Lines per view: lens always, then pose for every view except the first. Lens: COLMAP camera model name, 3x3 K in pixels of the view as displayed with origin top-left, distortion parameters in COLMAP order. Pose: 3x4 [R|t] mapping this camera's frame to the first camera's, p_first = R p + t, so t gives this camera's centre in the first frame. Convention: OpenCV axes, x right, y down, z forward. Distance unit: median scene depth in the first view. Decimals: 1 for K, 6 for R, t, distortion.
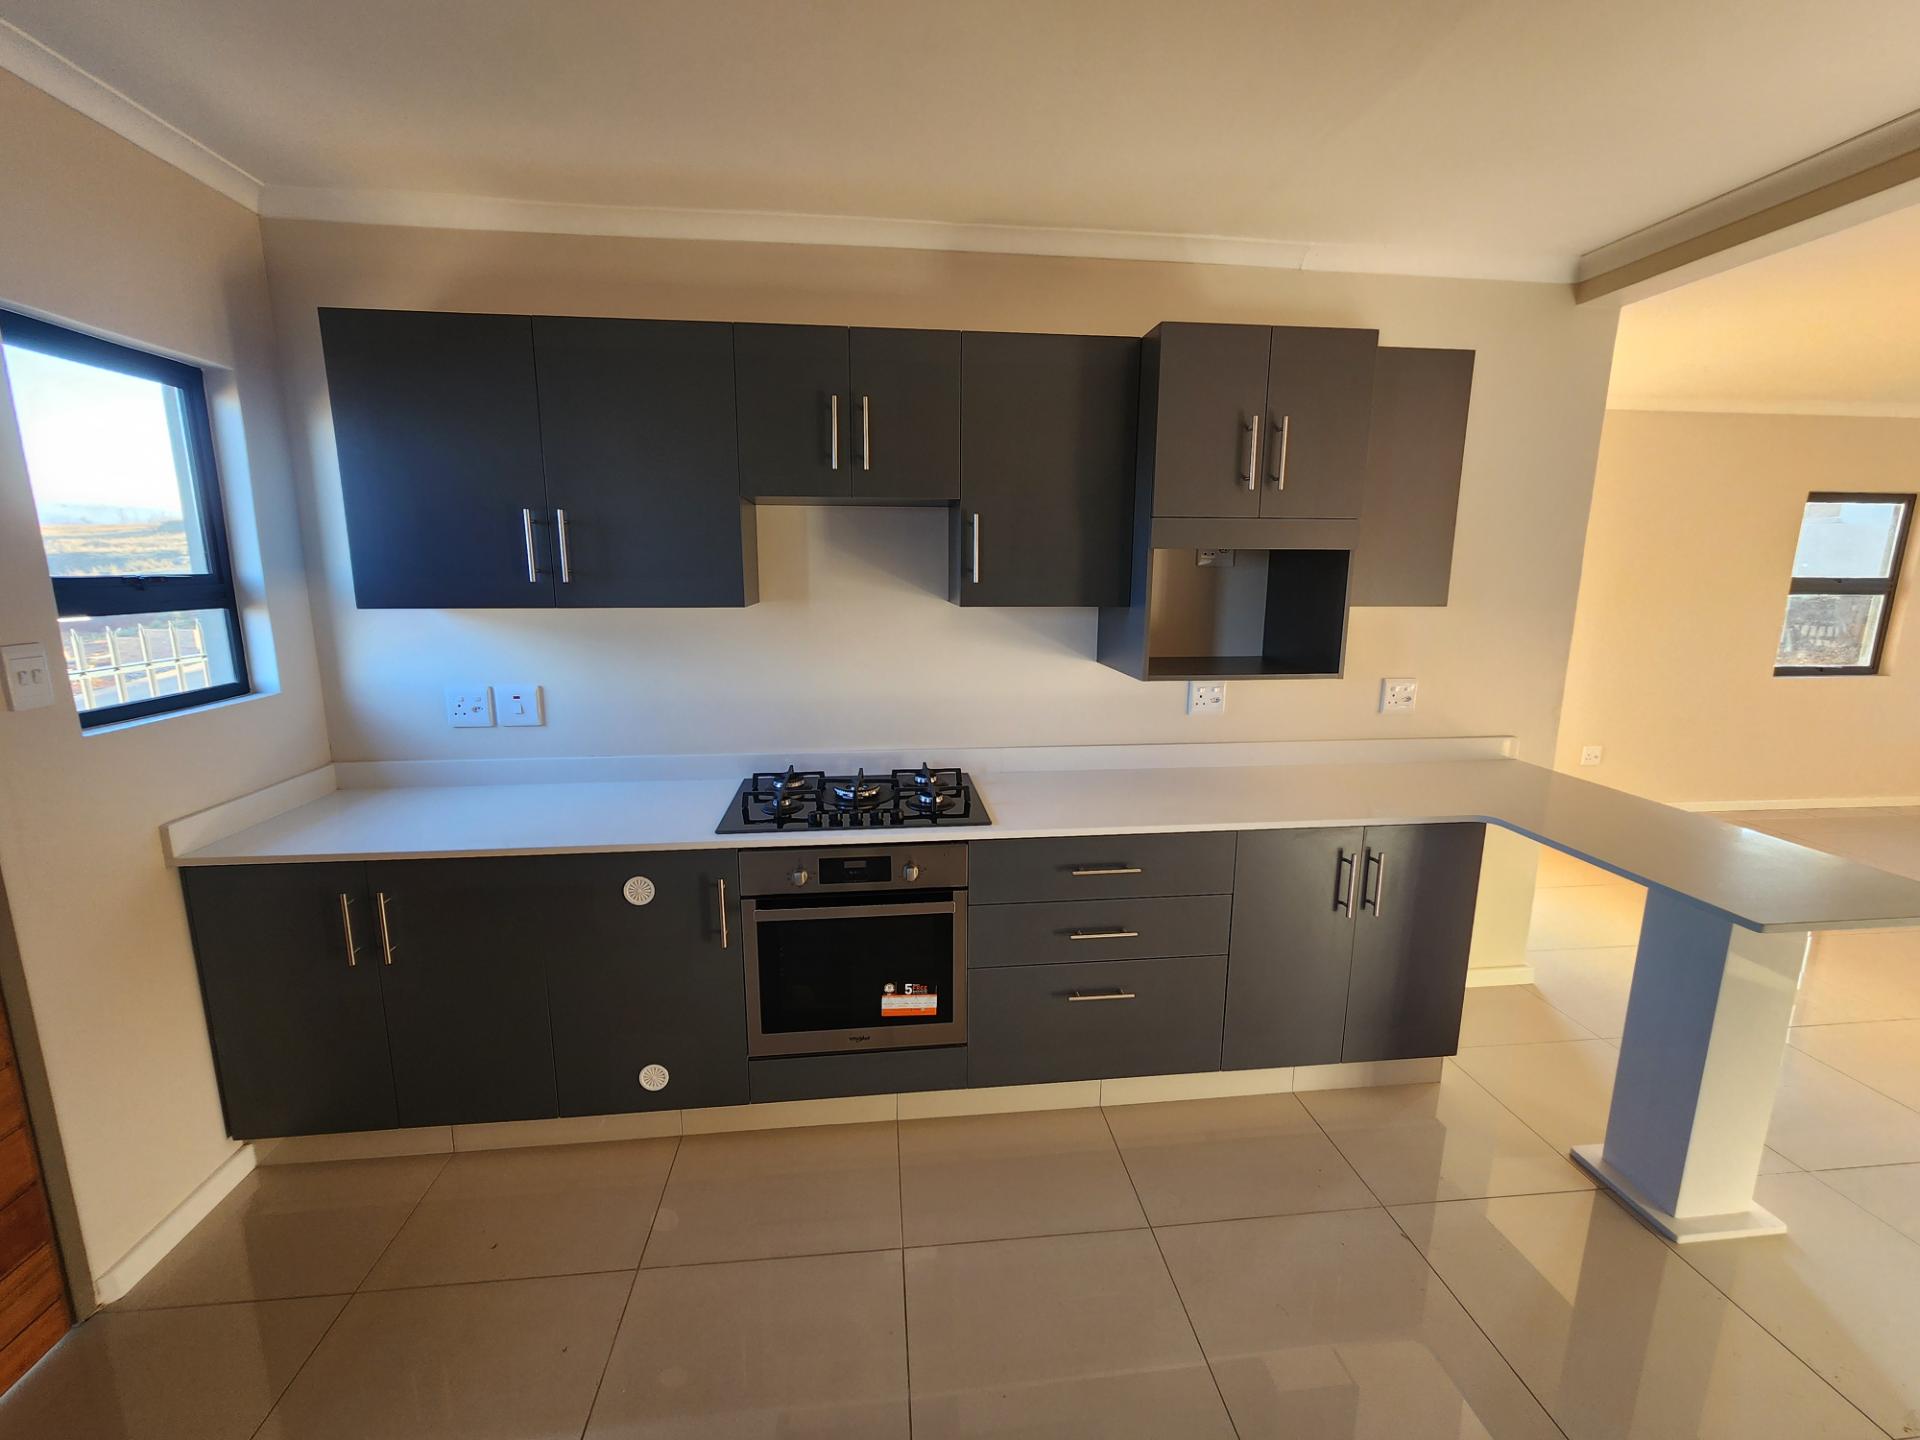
lens RADIAL K [[786.2, 0, 955.0], [0, 786.2, 708.3], [0, 0, 1]] dist [-0.002157, -0.000360]
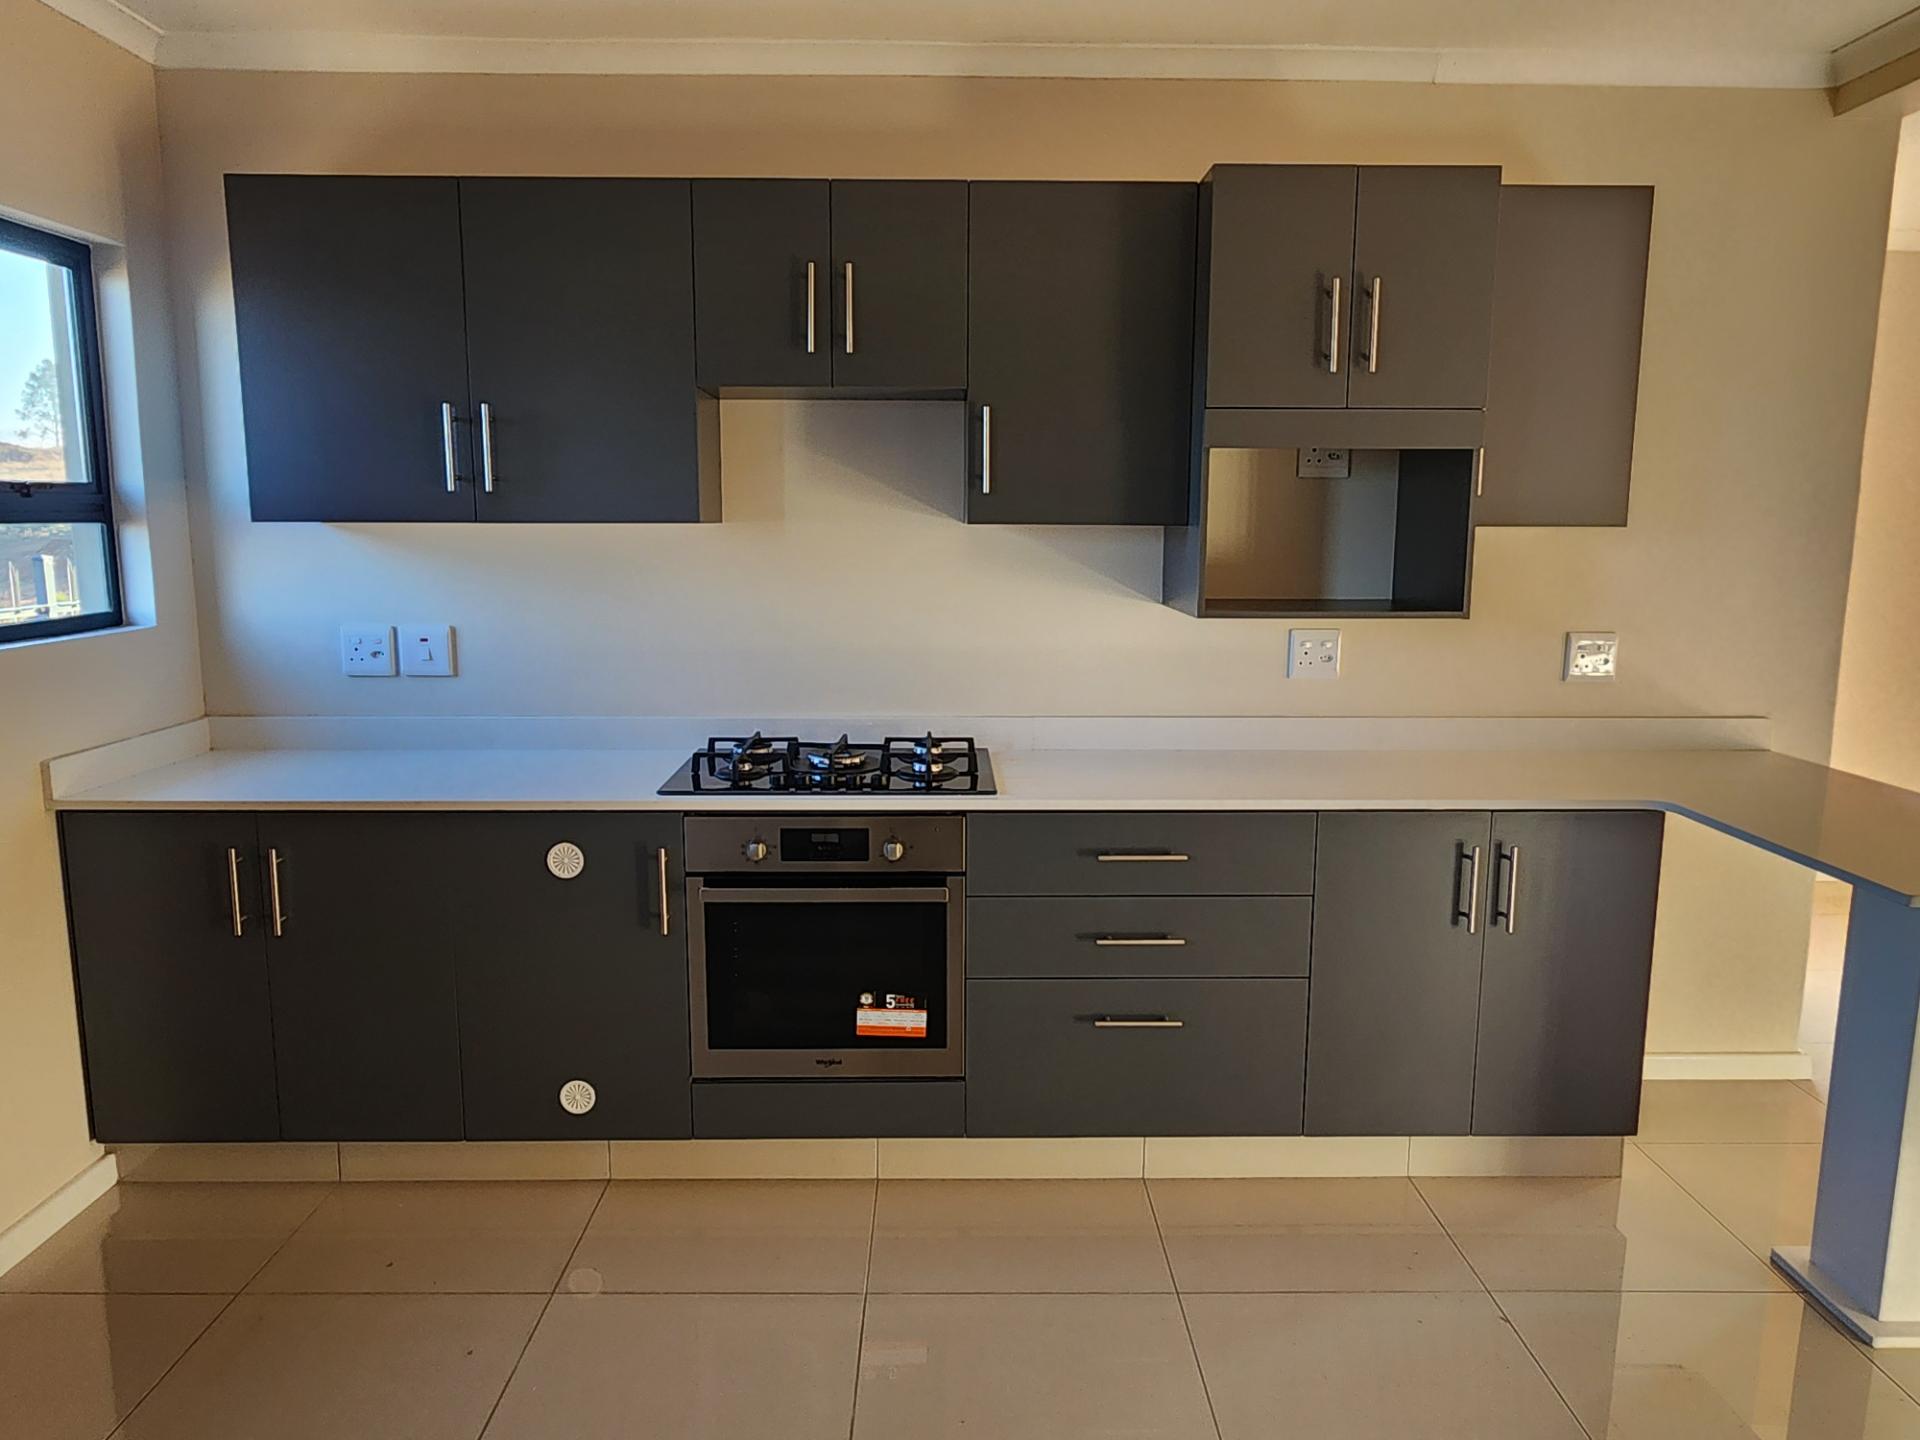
lens RADIAL K [[1285.2, 0, 956.0], [0, 1285.2, 718.6], [0, 0, 1]] dist [-0.000816, -0.002077]
pose [[0.995502, 0.014626, -0.093600, 0.121244], [-0.016927, 0.999573, -0.023834, 0.099144], [0.093211, 0.025311, 0.995325, -0.286731]]
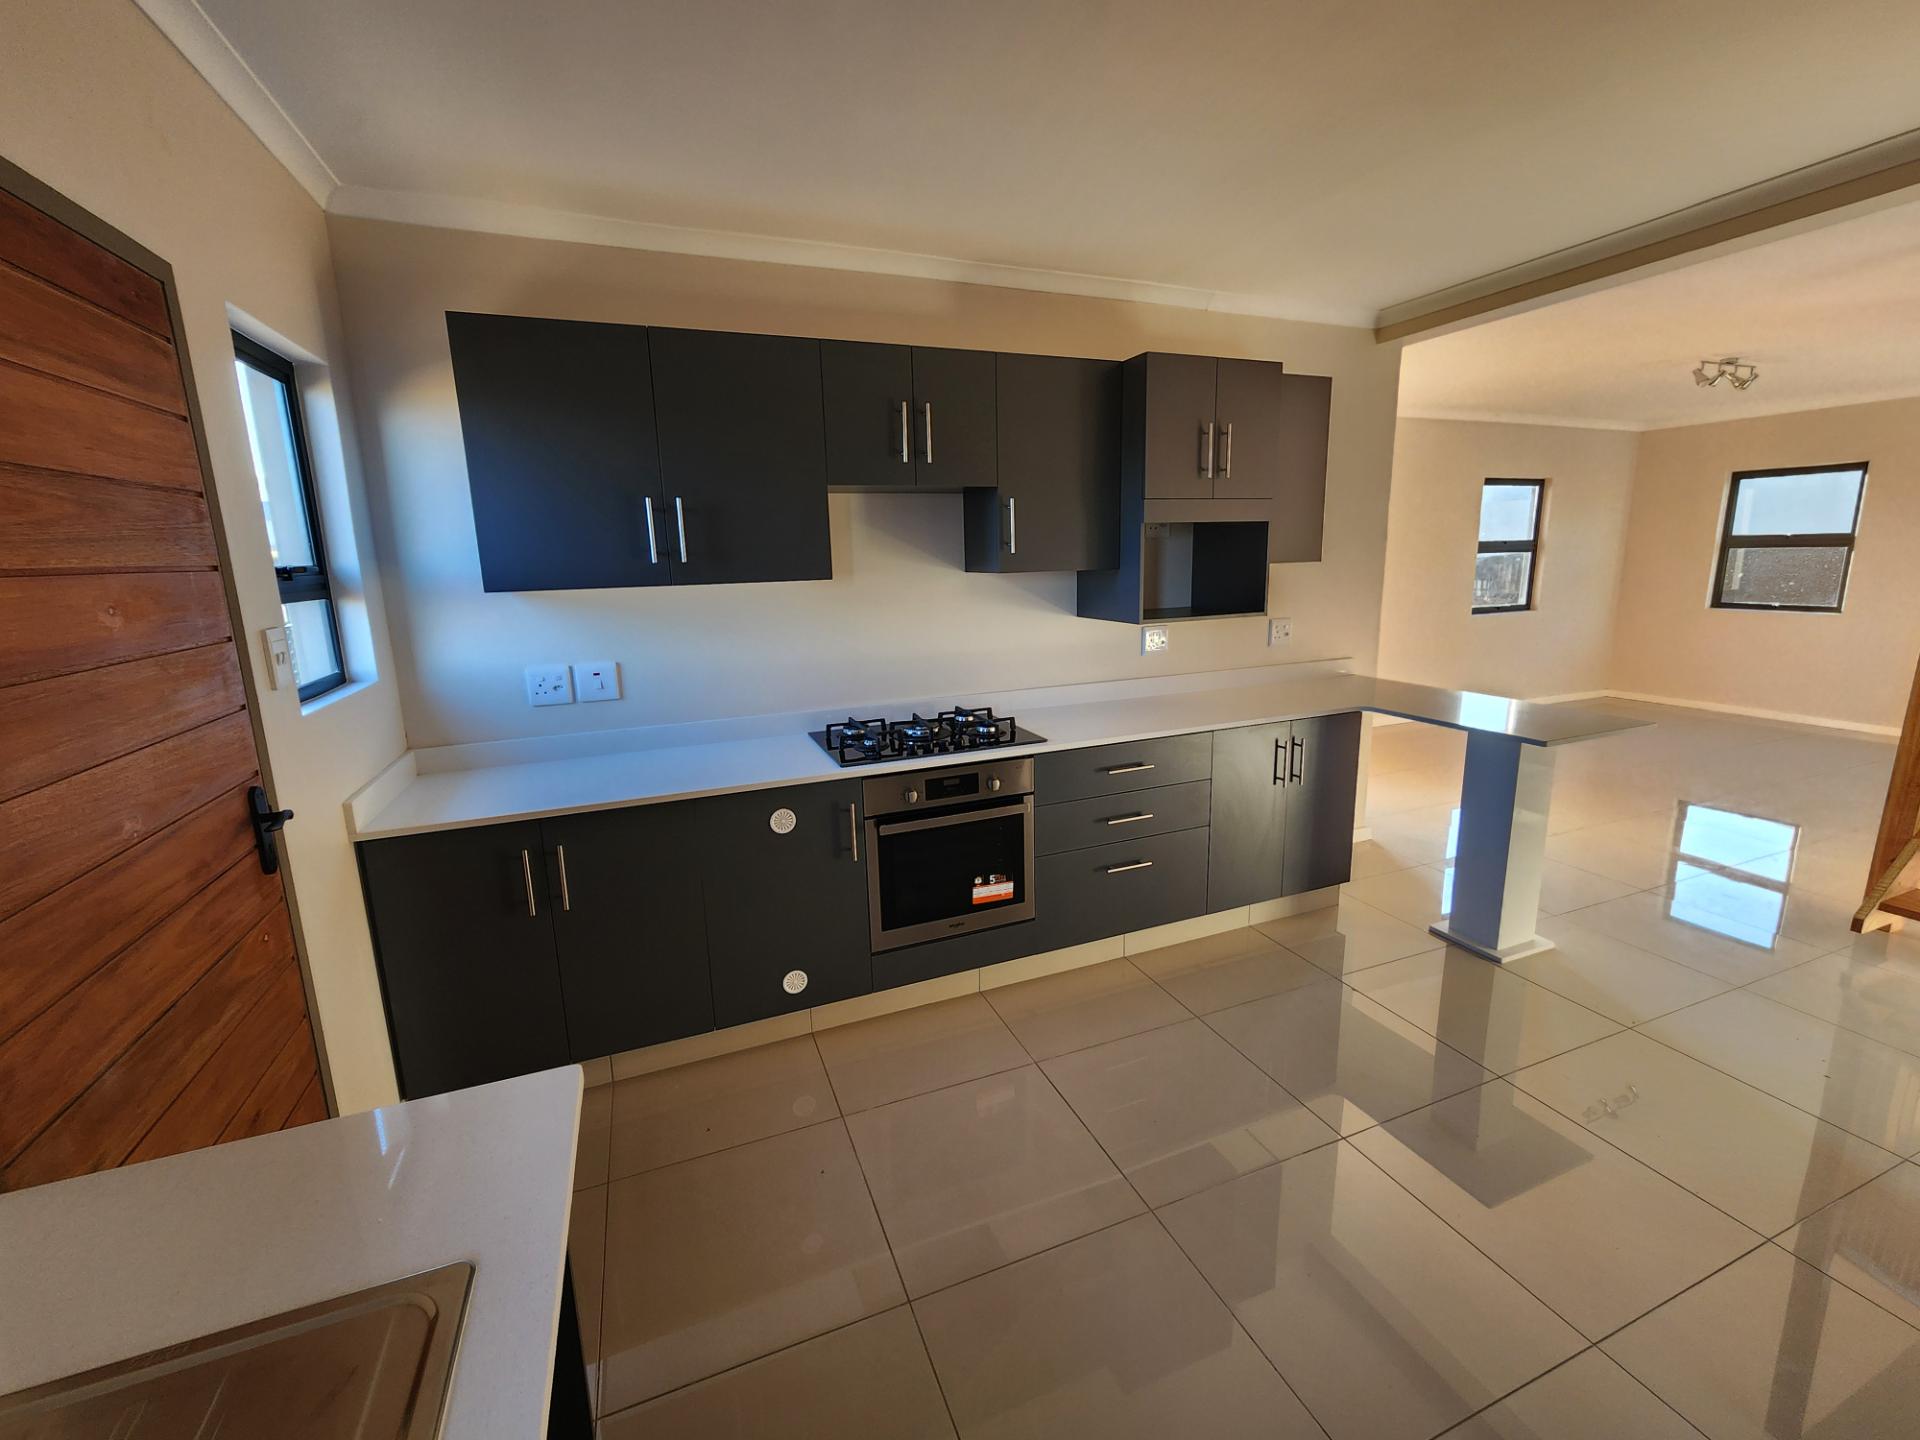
lens RADIAL K [[786.2, 0, 955.0], [0, 786.2, 708.3], [0, 0, 1]] dist [-0.002157, -0.000360]
pose [[0.963334, -0.079648, 0.256209, -0.405873], [0.076765, 0.996823, 0.021253, 0.053290], [-0.257088, -0.000806, 0.966388, -0.189137]]
